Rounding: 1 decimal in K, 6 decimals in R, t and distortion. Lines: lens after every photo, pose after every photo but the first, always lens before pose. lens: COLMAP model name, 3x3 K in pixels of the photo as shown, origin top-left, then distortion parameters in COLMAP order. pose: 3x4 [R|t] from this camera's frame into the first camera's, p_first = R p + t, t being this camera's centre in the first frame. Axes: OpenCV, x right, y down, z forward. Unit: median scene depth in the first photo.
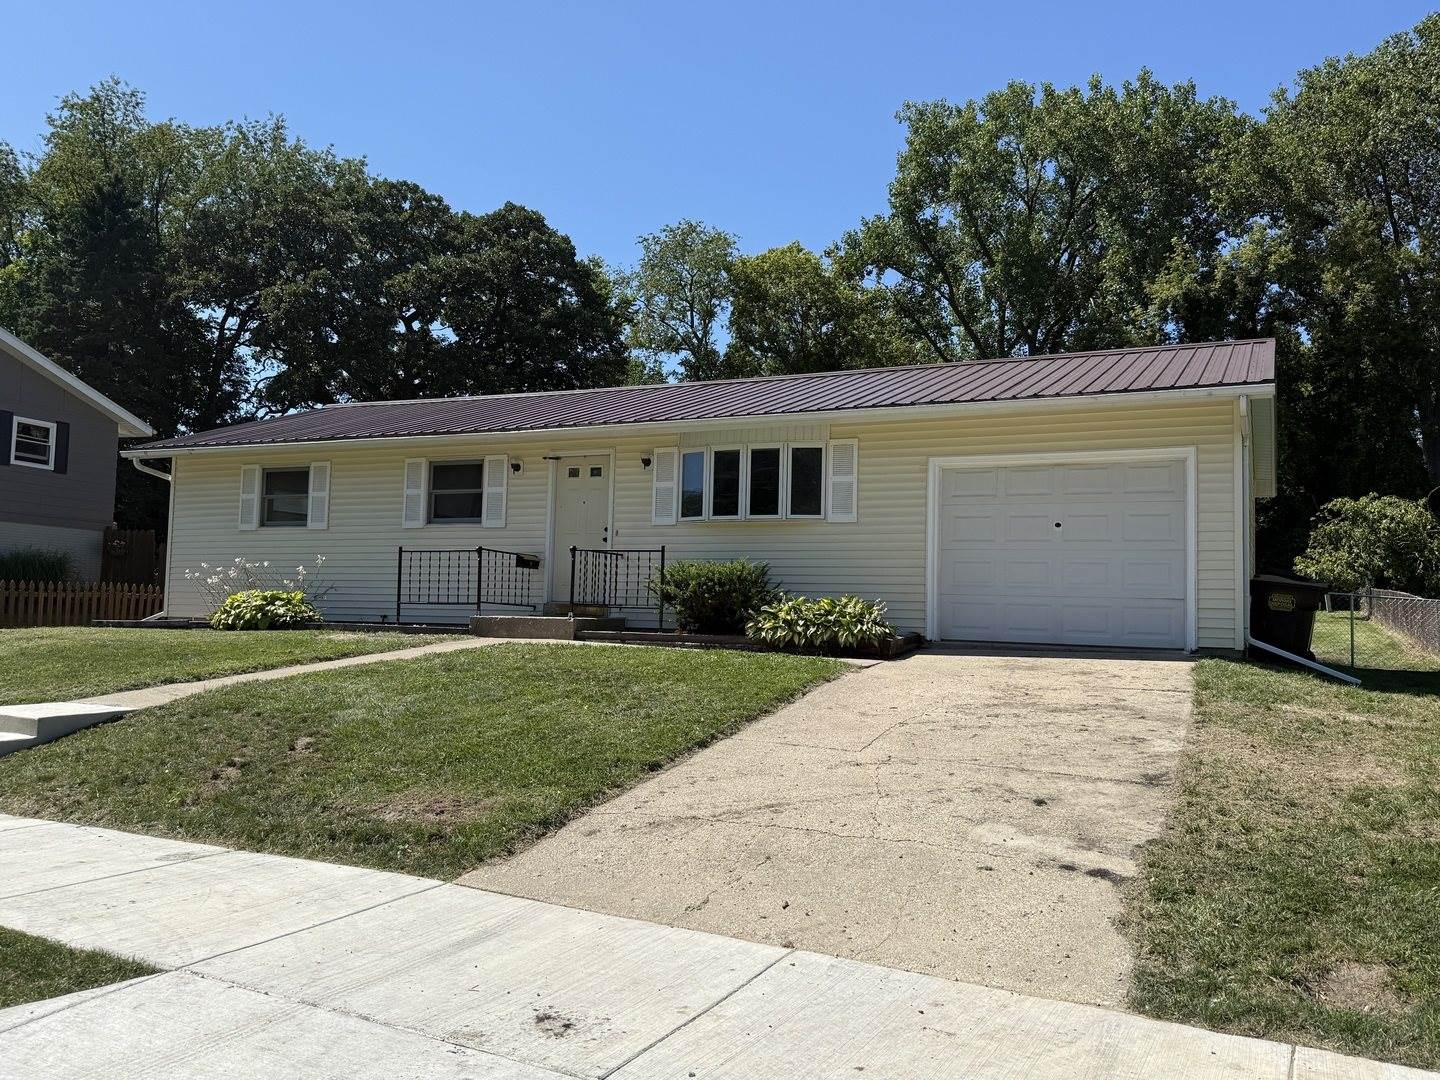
lens RADIAL K [[1179.5, 0, 720.0], [0, 1179.5, 540.0], [0, 0, 1]] dist [0.119174, -0.176423]
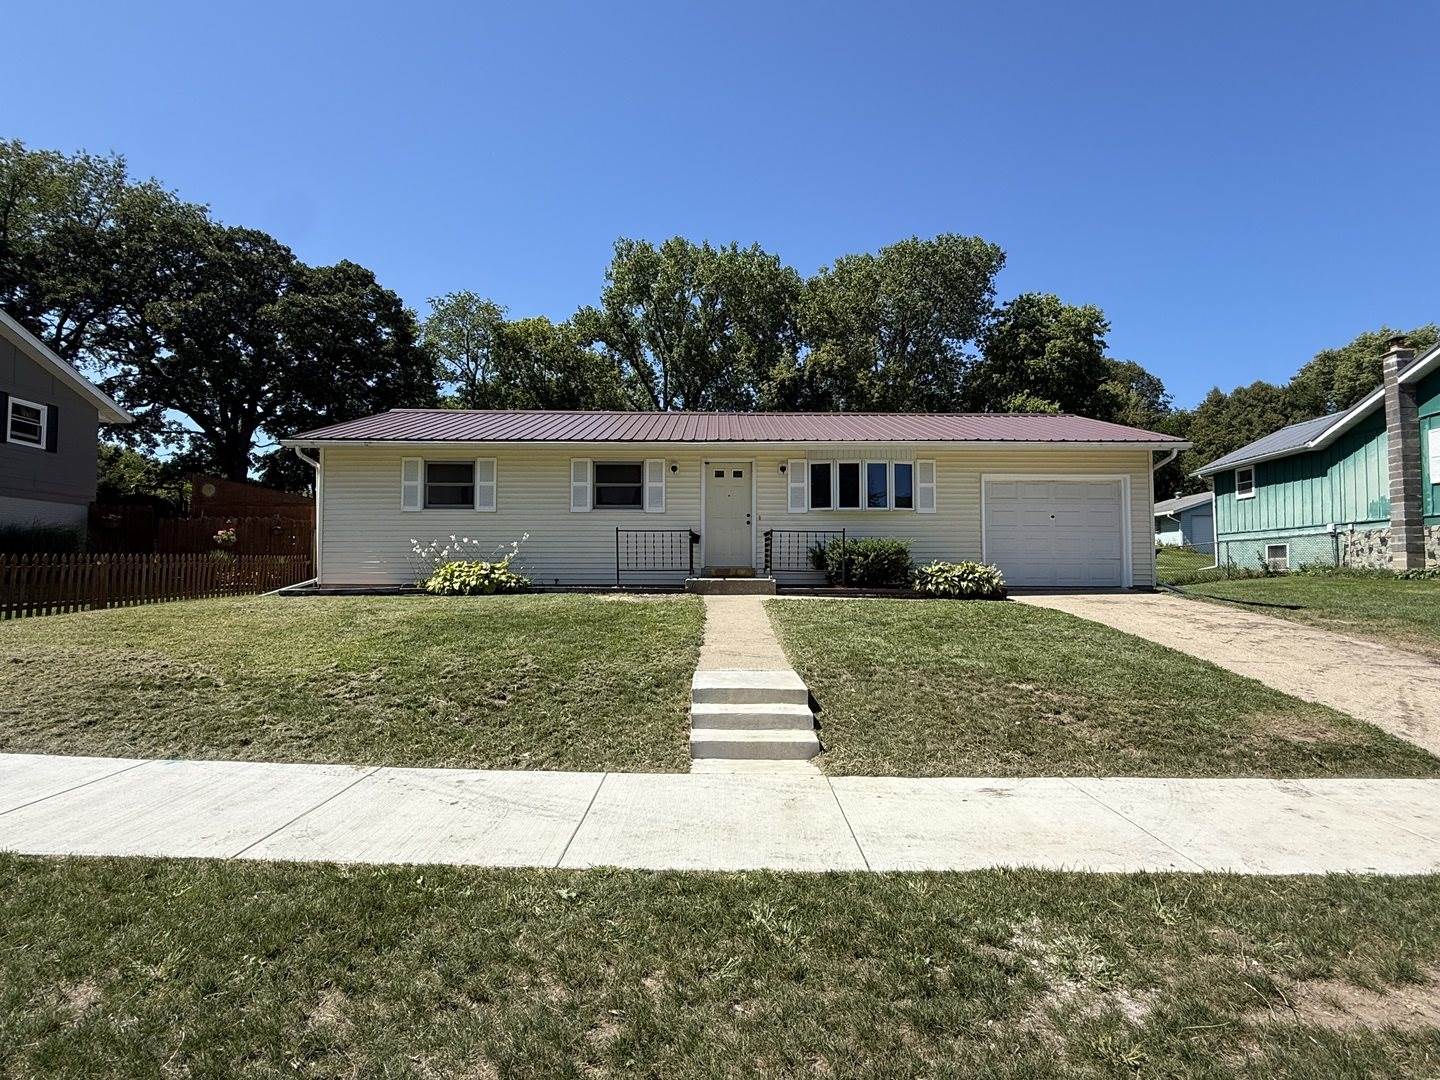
lens RADIAL K [[728.3, 0, 720.0], [0, 728.3, 540.0], [0, 0, 1]] dist [-0.003804, 0.014809]
pose [[0.899869, -0.006040, 0.436118, -0.388804], [-0.010411, 0.999322, 0.035321, -0.007509], [-0.436035, -0.036325, 0.899196, 0.175470]]
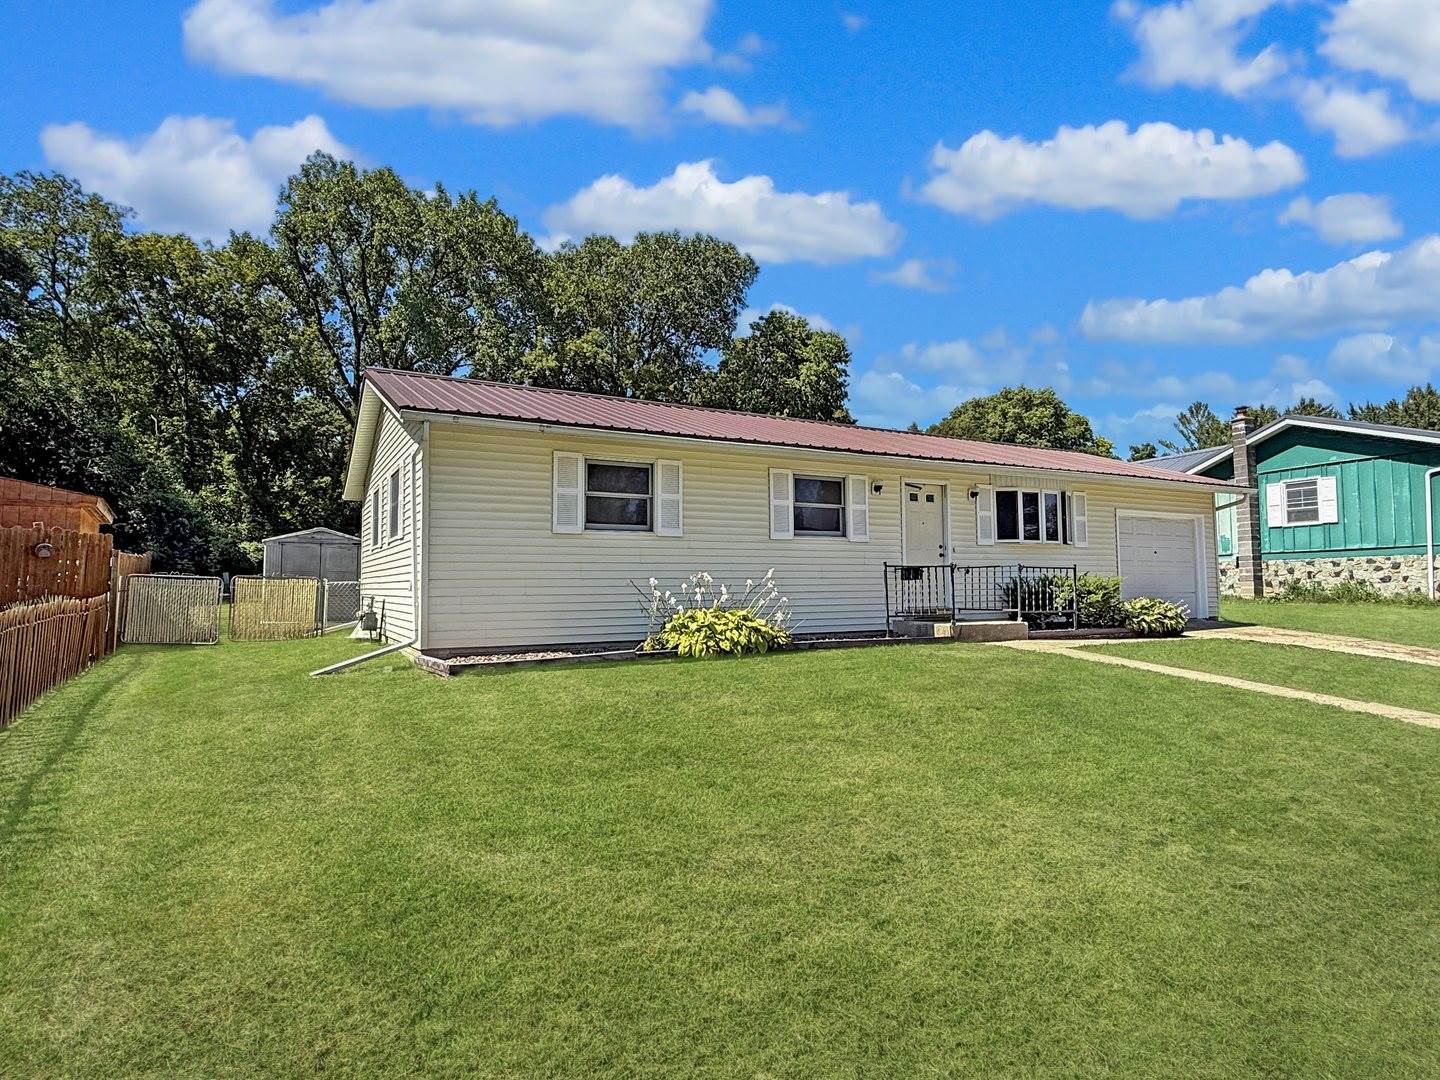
lens RADIAL K [[827.2, 0, 720.0], [0, 827.2, 540.0], [0, 0, 1]] dist [-0.002338, -0.000664]
pose [[0.579469, 0.018185, 0.814791, -0.705837], [-0.035495, 0.999366, 0.002940, -0.007818], [-0.814221, -0.030624, 0.579747, 0.530026]]
